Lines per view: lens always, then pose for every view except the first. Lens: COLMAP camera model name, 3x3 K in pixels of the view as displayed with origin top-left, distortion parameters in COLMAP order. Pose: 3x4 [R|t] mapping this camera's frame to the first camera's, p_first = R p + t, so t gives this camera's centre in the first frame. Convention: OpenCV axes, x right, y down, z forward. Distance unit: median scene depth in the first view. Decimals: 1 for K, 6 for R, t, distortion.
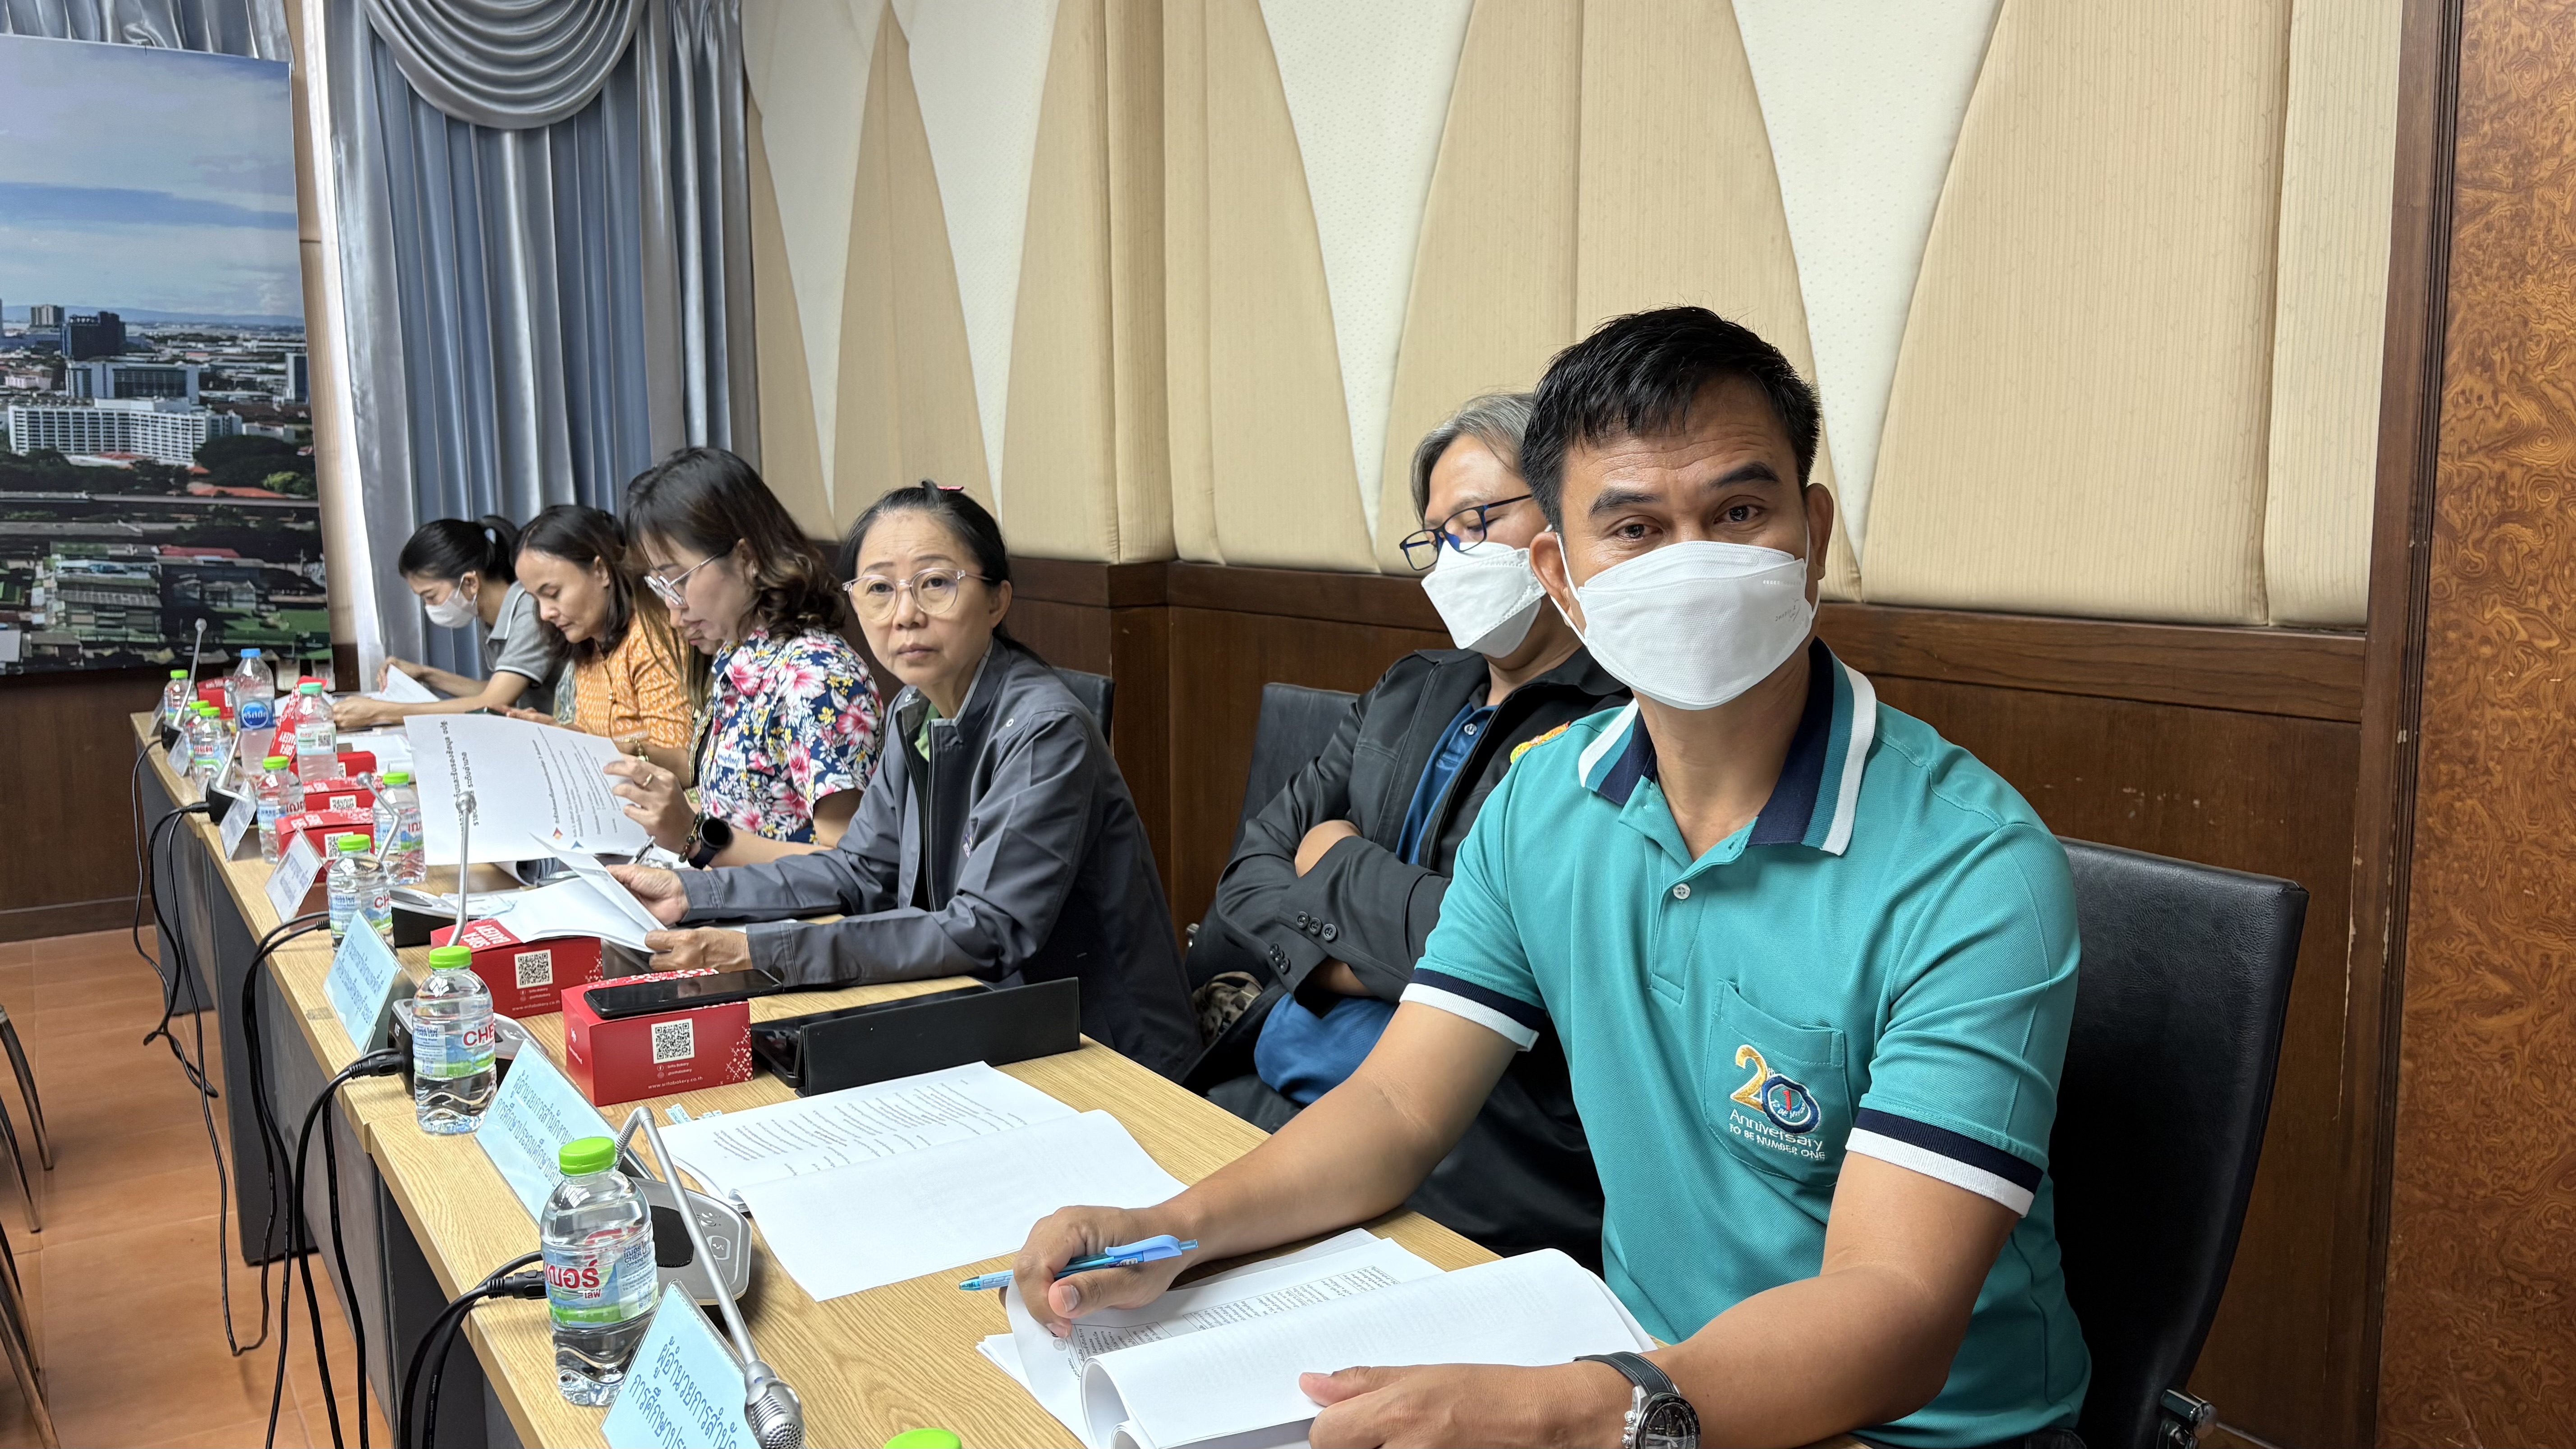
lens RADIAL K [[1941.3, 0, 1277.6], [0, 1941.3, 726.6], [0, 0, 1]] dist [0.066431, -0.070422]
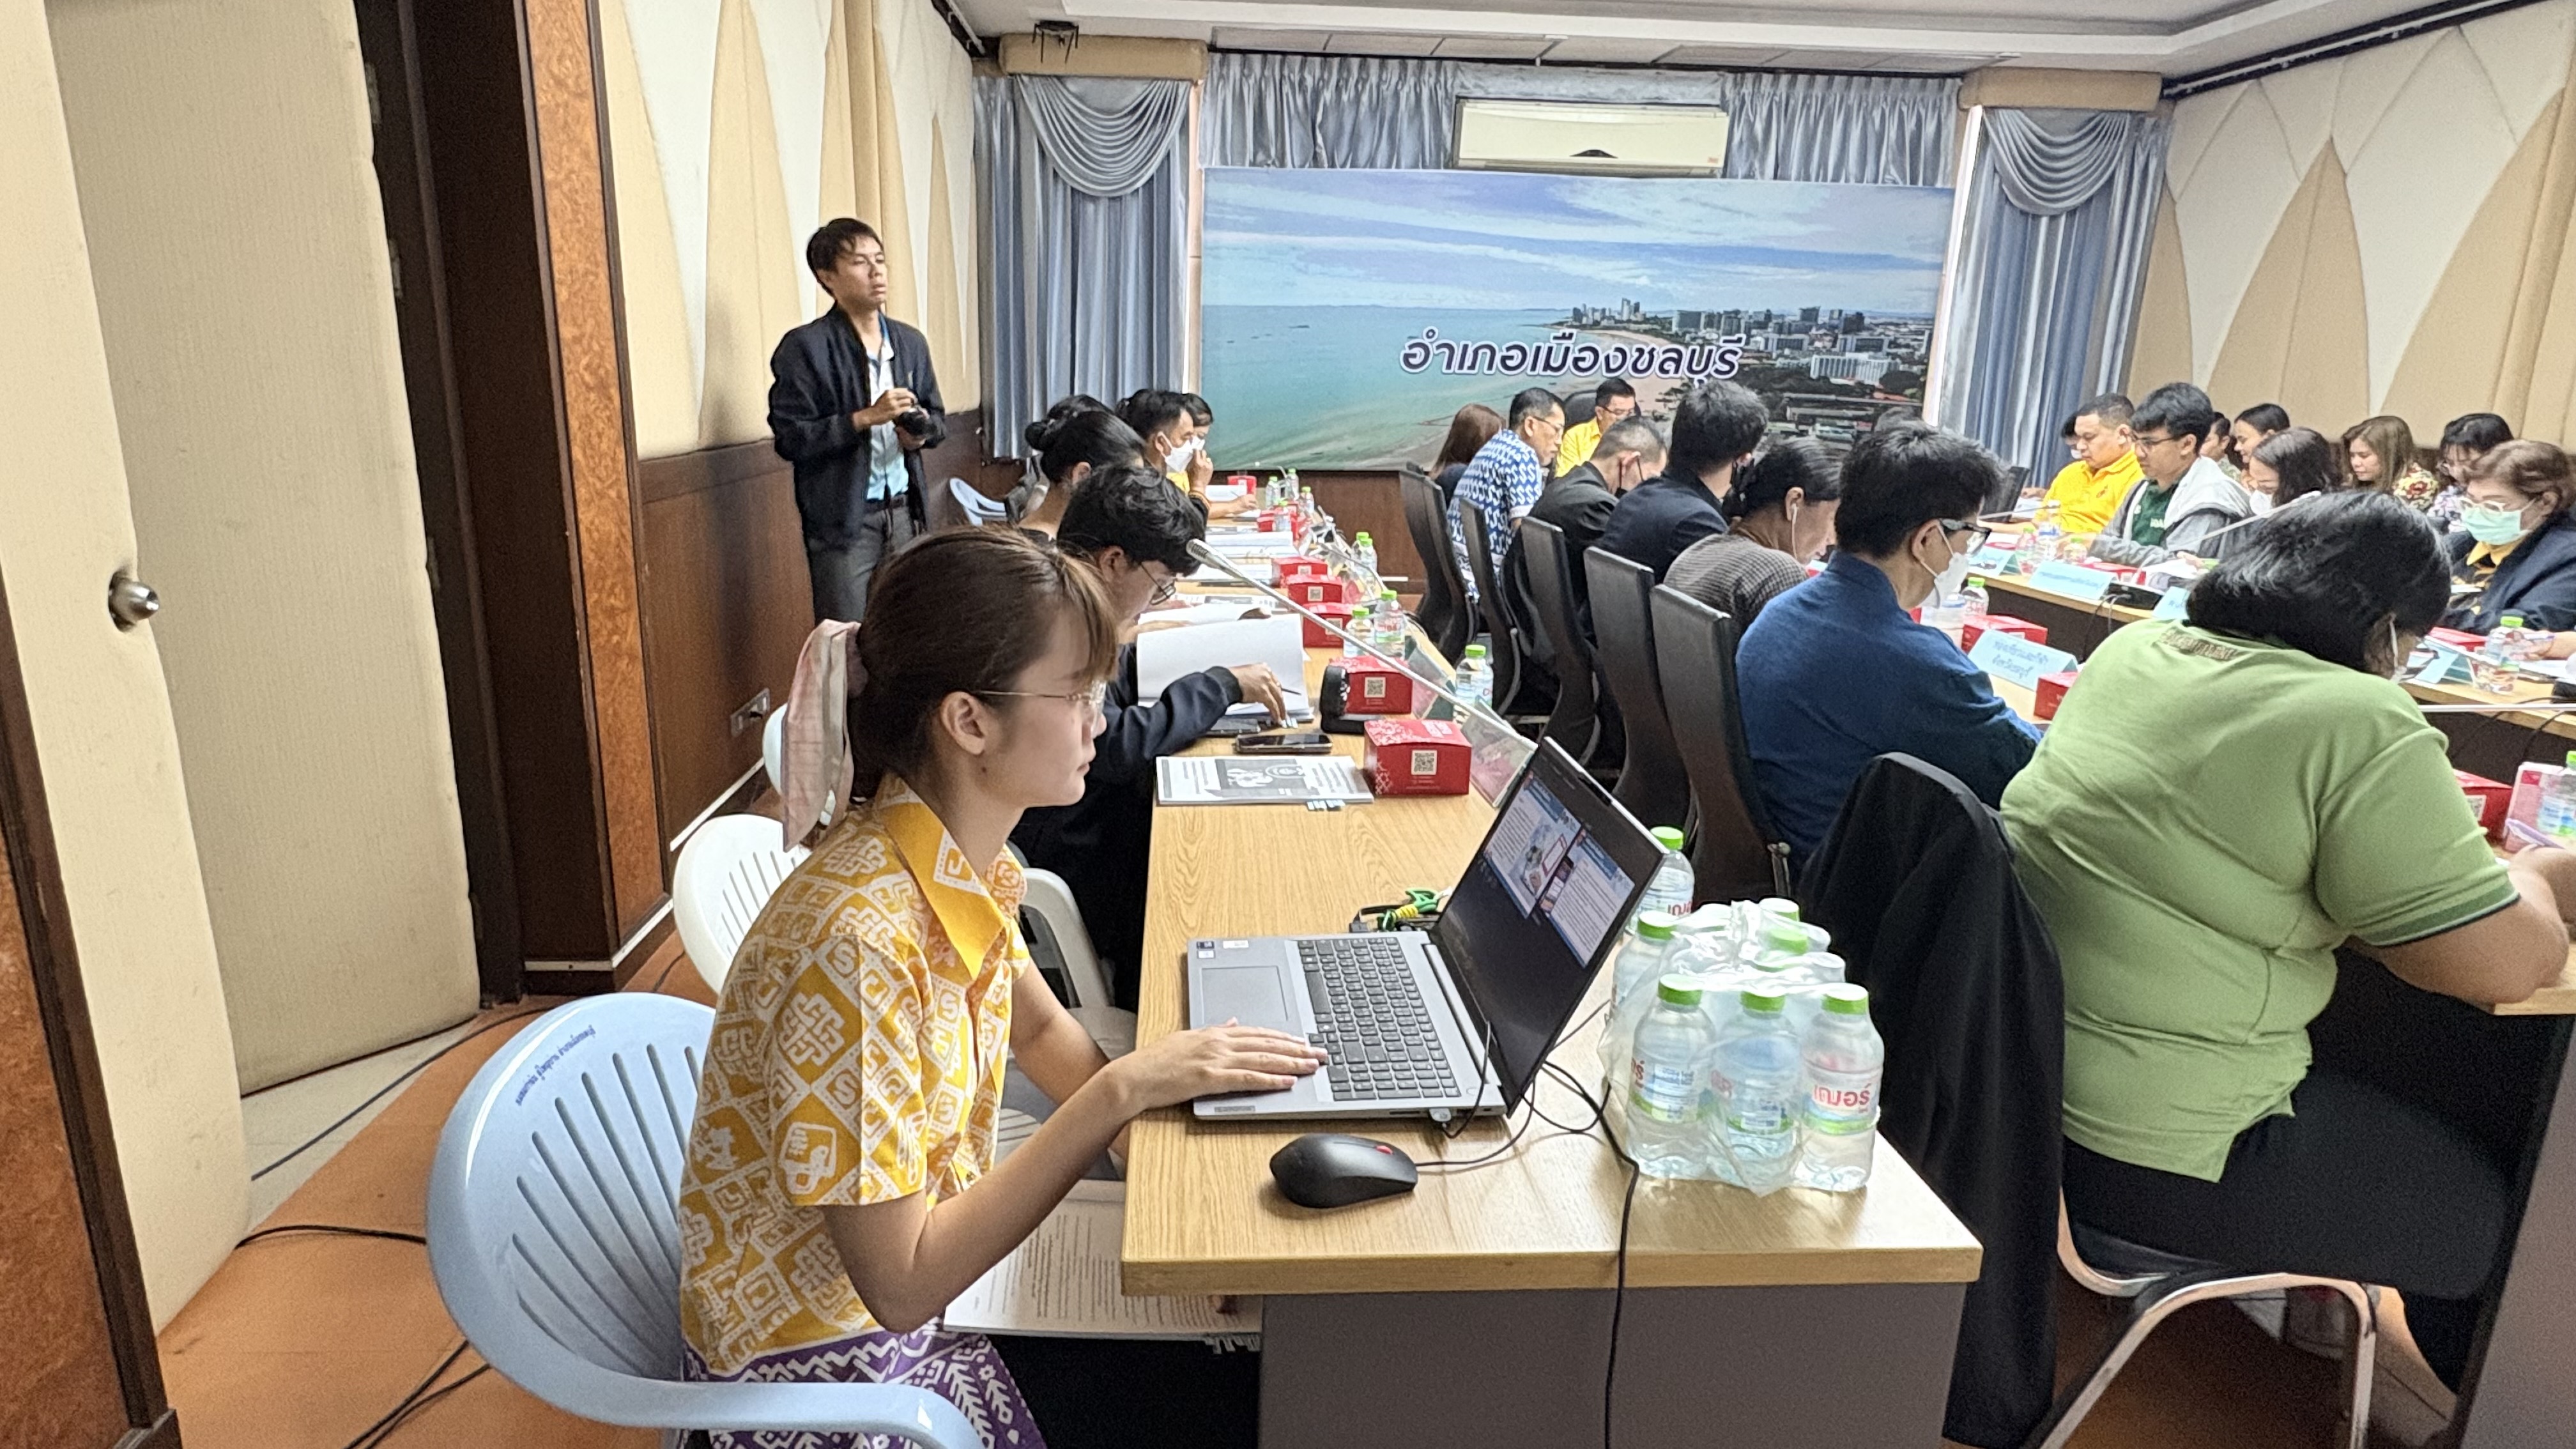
lens RADIAL K [[1393.3, 0, 1276.2], [0, 1393.3, 712.7], [0, 0, 1]] dist [0.005116, 0.000792]
pose [[0.881277, 0.143260, -0.450364, -0.400701], [-0.093466, 0.986960, 0.131053, 0.084880], [0.463266, -0.073400, 0.883174, -0.691746]]
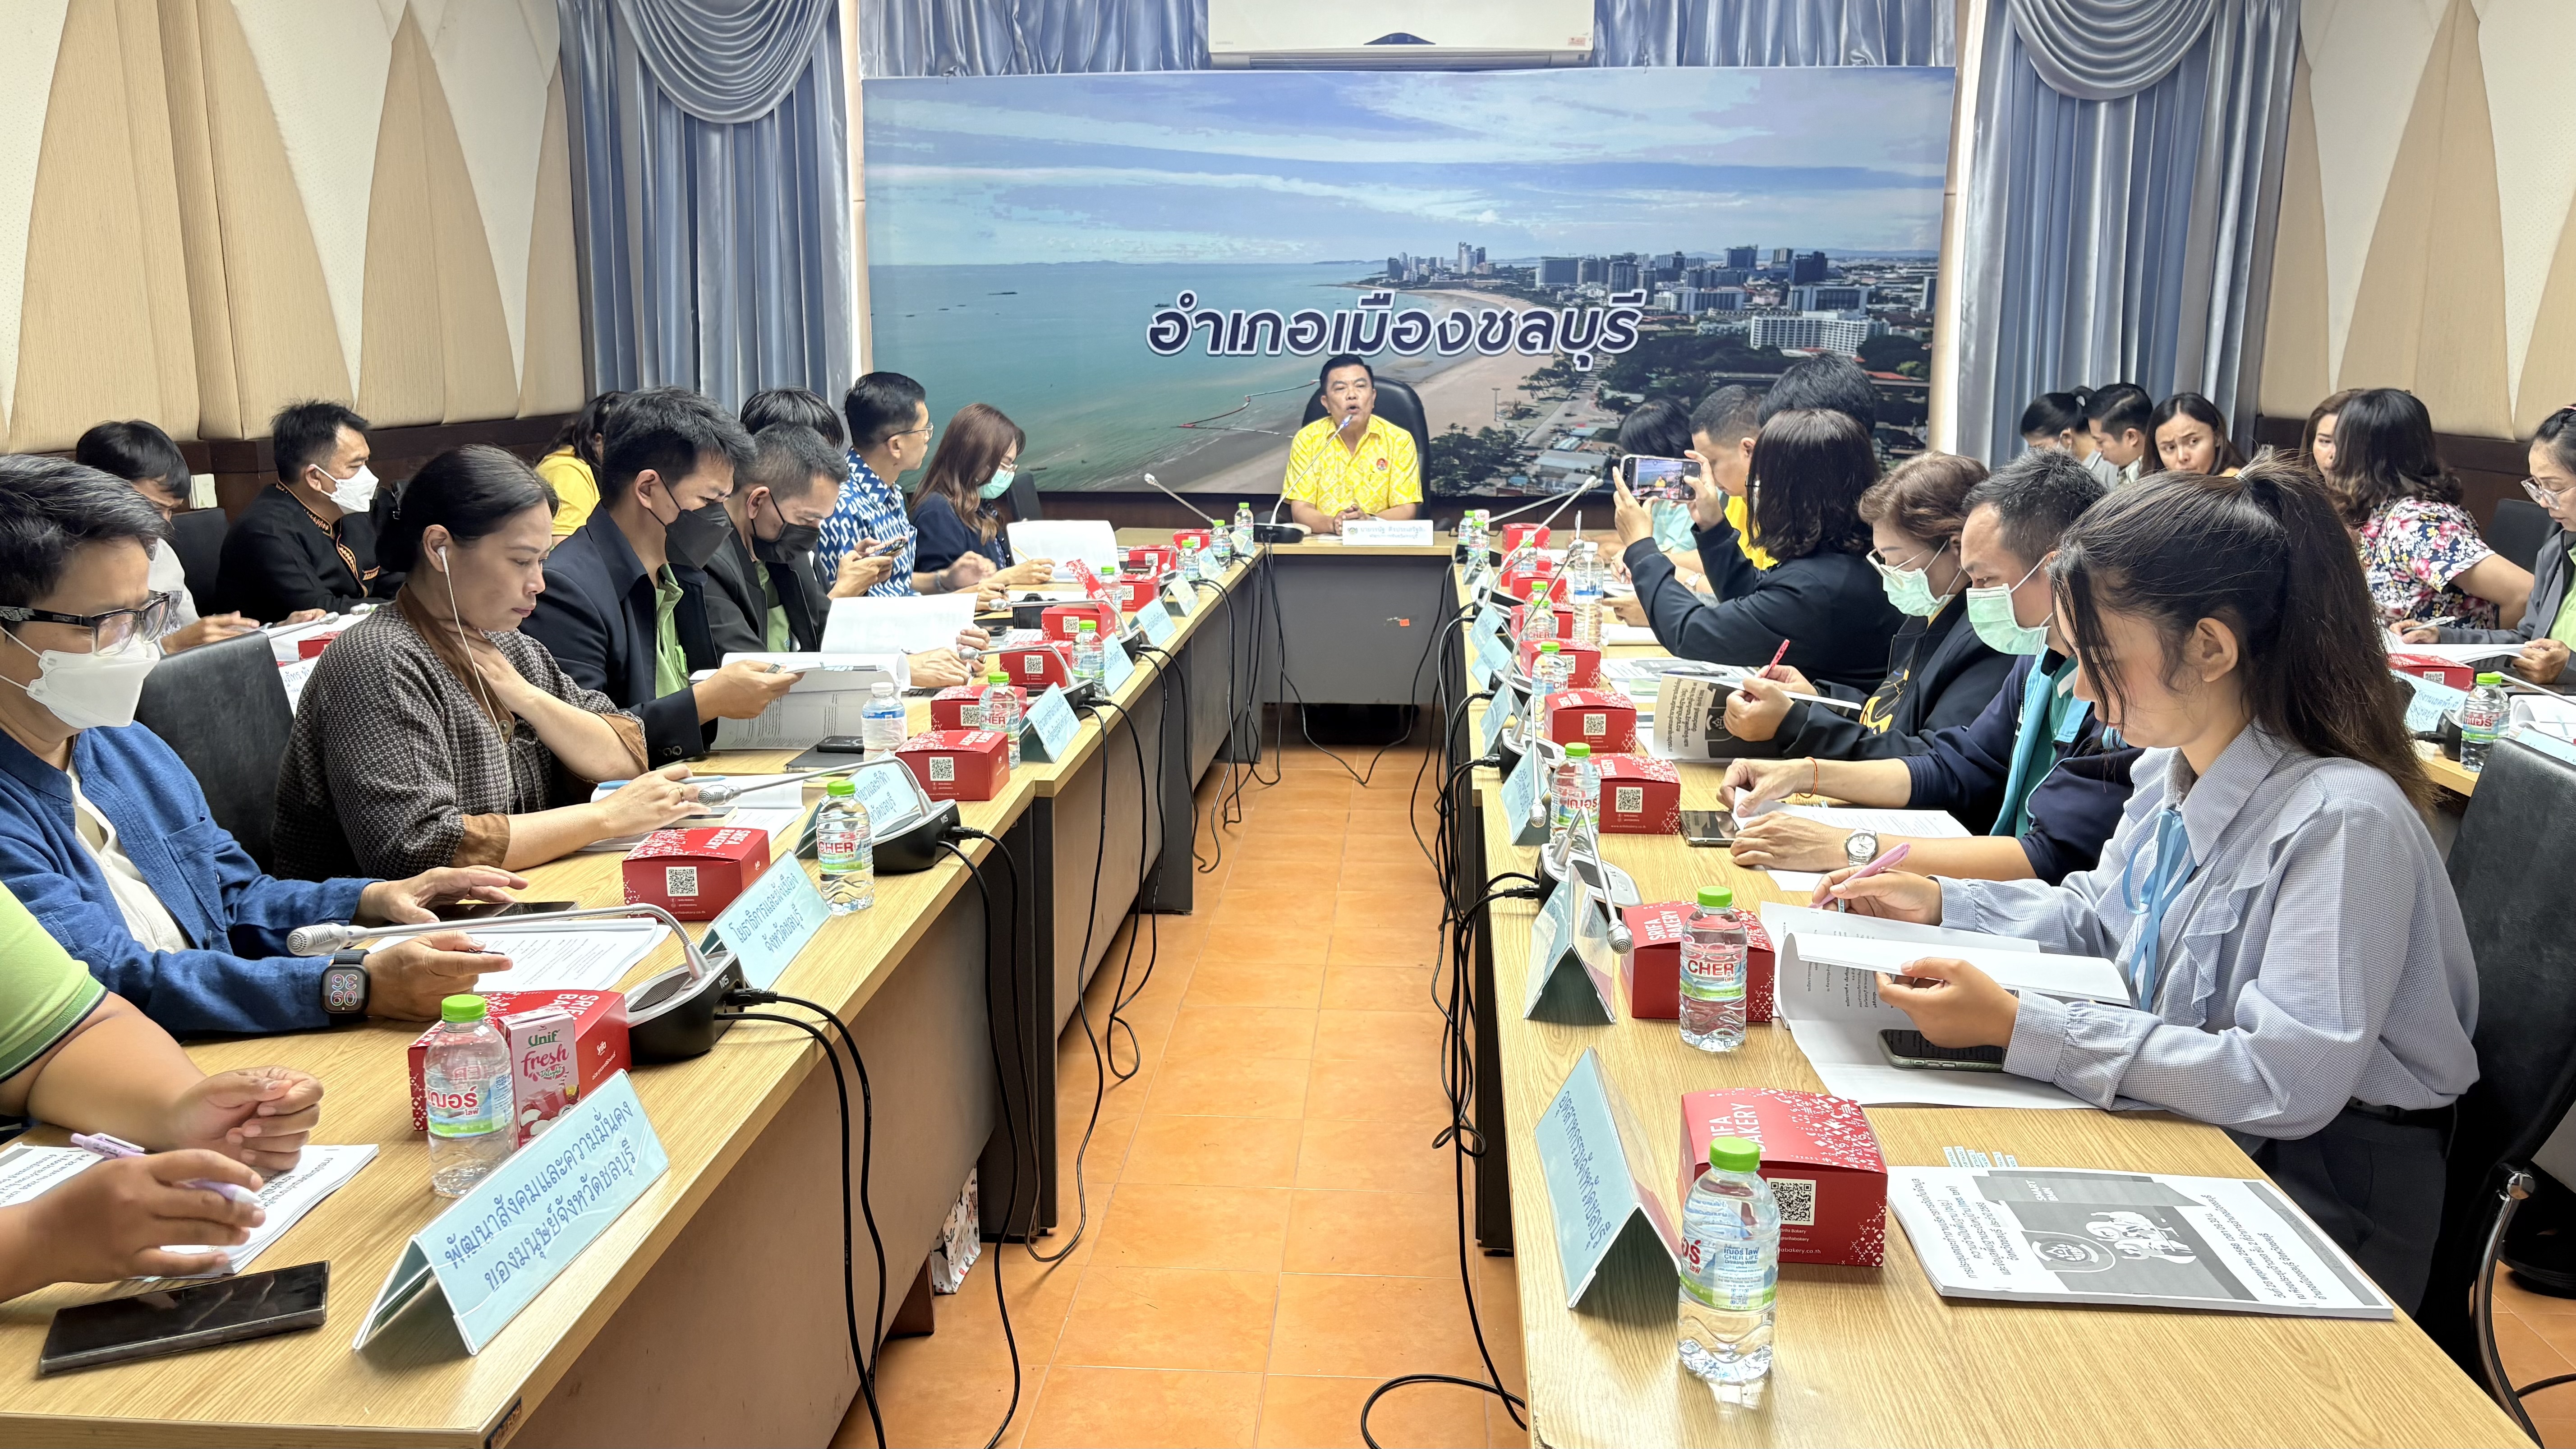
lens RADIAL K [[1941.3, 0, 1309.4], [0, 1941.3, 725.3], [0, 0, 1]] dist [0.066431, -0.070422]
pose [[0.813013, 0.126843, -0.568261, -0.024320], [-0.086821, 0.991481, 0.097095, 0.032741], [0.575736, -0.029602, 0.817100, -0.428871]]
